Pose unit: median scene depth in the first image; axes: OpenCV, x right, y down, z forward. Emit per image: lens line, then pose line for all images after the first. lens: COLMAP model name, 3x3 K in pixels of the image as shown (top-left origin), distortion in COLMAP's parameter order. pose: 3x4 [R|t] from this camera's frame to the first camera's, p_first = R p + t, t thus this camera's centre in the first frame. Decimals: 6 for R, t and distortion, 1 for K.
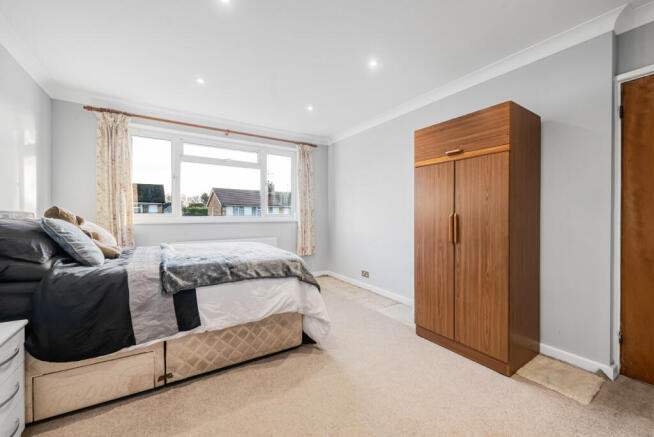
lens RADIAL K [[267.2, 0, 329.7], [0, 267.2, 217.1], [0, 0, 1]] dist [0.000351, -0.000831]
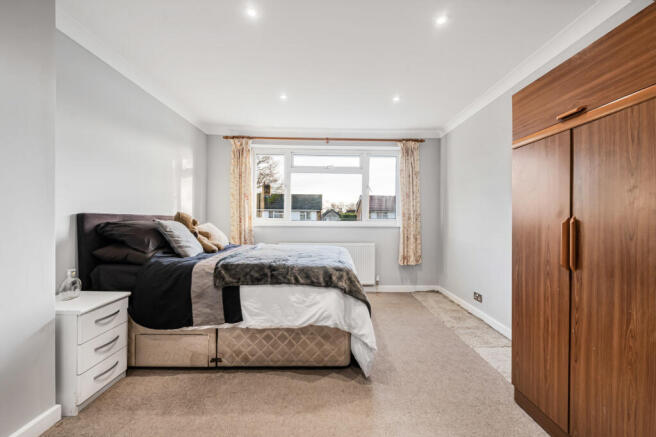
lens RADIAL K [[268.1, 0, 329.6], [0, 268.1, 217.6], [0, 0, 1]] dist [0.000351, -0.000831]
pose [[0.851526, 0.001474, -0.524310, 0.315539], [-0.010568, 0.999841, -0.014352, 0.000502], [0.524205, 0.017762, 0.851407, 0.212747]]
